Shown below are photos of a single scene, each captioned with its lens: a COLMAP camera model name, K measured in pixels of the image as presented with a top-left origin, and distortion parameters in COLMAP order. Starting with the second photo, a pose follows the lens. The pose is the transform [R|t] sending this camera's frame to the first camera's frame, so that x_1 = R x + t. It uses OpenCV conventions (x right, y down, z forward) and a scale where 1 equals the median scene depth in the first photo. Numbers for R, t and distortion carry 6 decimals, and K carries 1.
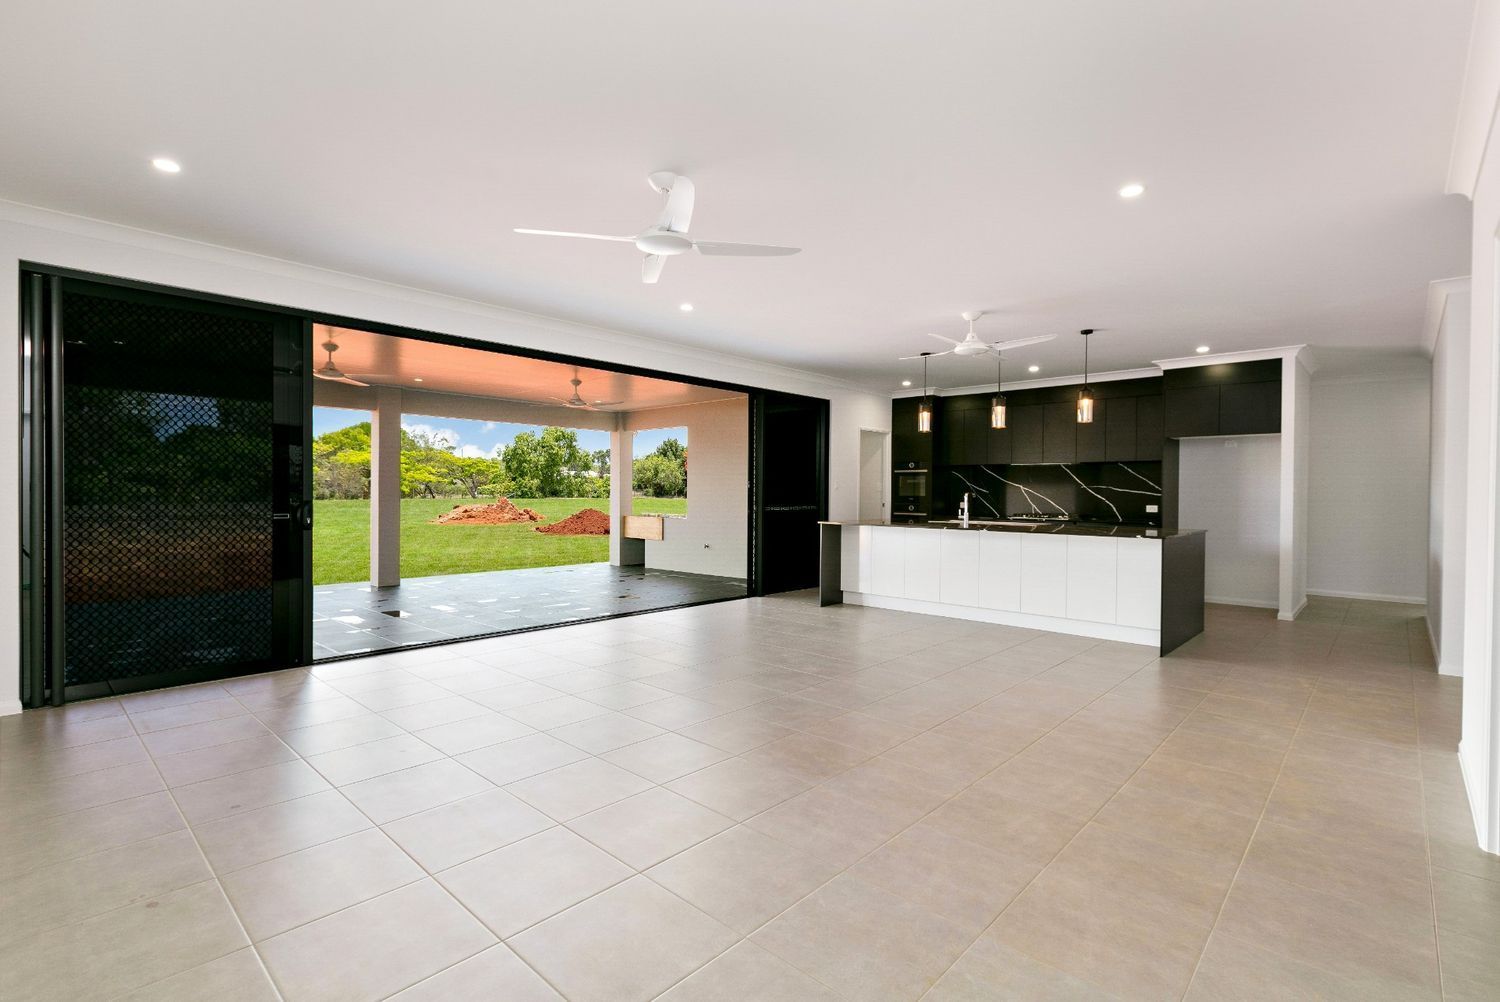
lens RADIAL K [[679.9, 0, 766.7], [0, 679.9, 499.4], [0, 0, 1]] dist [0.026221, 0.000091]
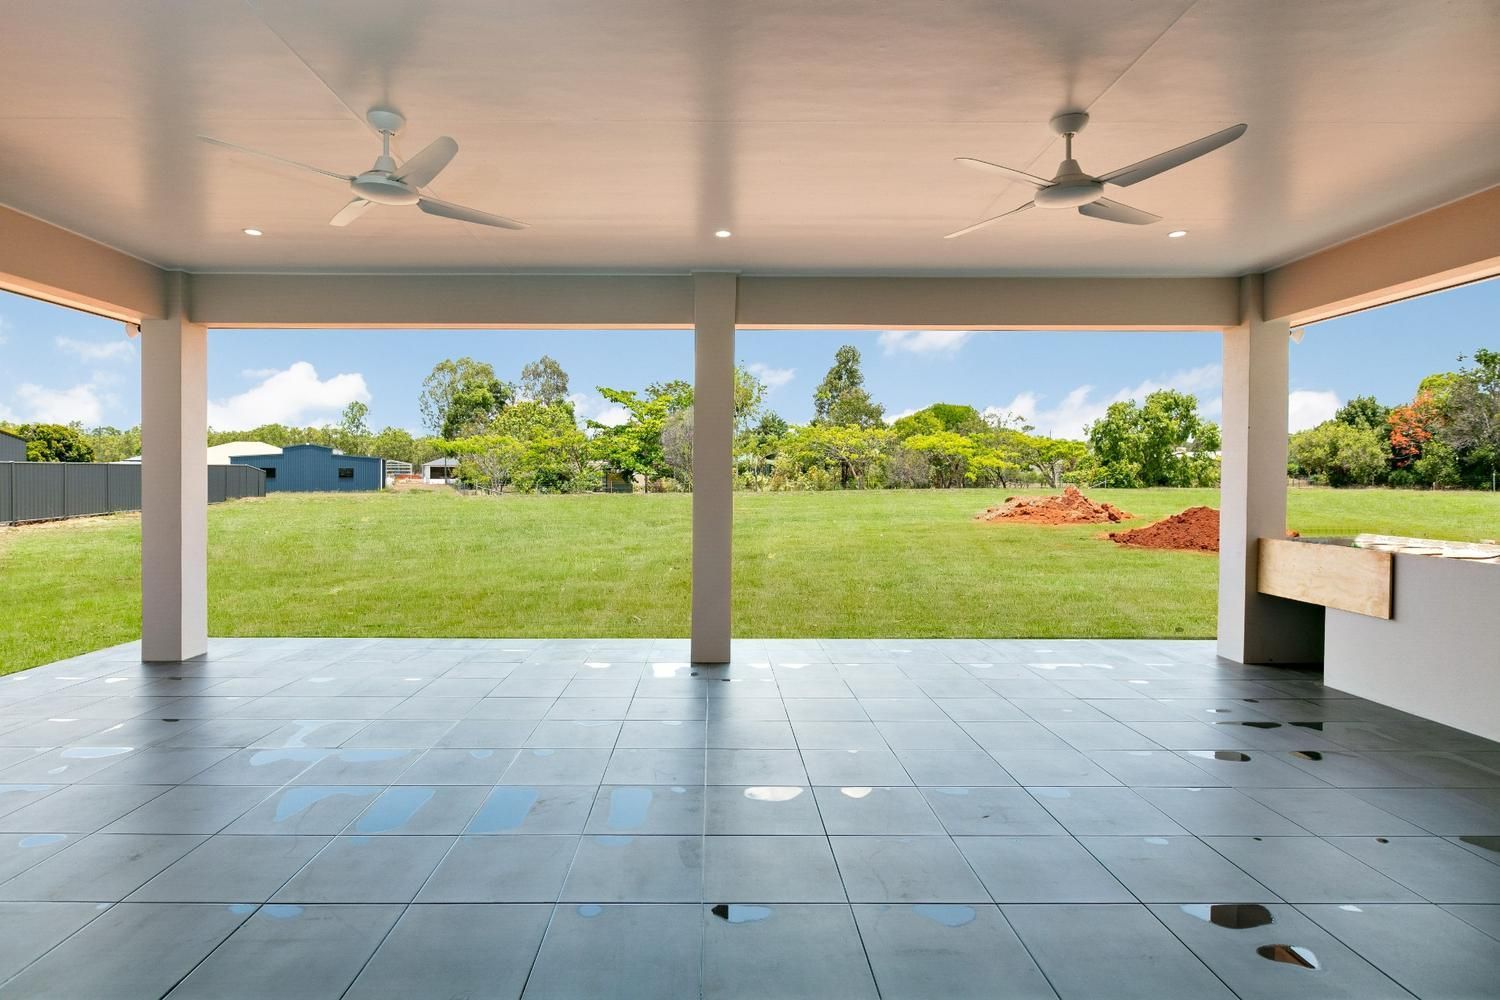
lens RADIAL K [[740.4, 0, 750.0], [0, 740.4, 500.0], [0, 0, 1]] dist [-0.002514, -0.000236]
pose [[0.678437, 0.017423, -0.734452, -0.024894], [-0.005823, 0.999815, 0.018339, -0.001120], [0.734636, -0.008165, 0.678413, 0.129134]]
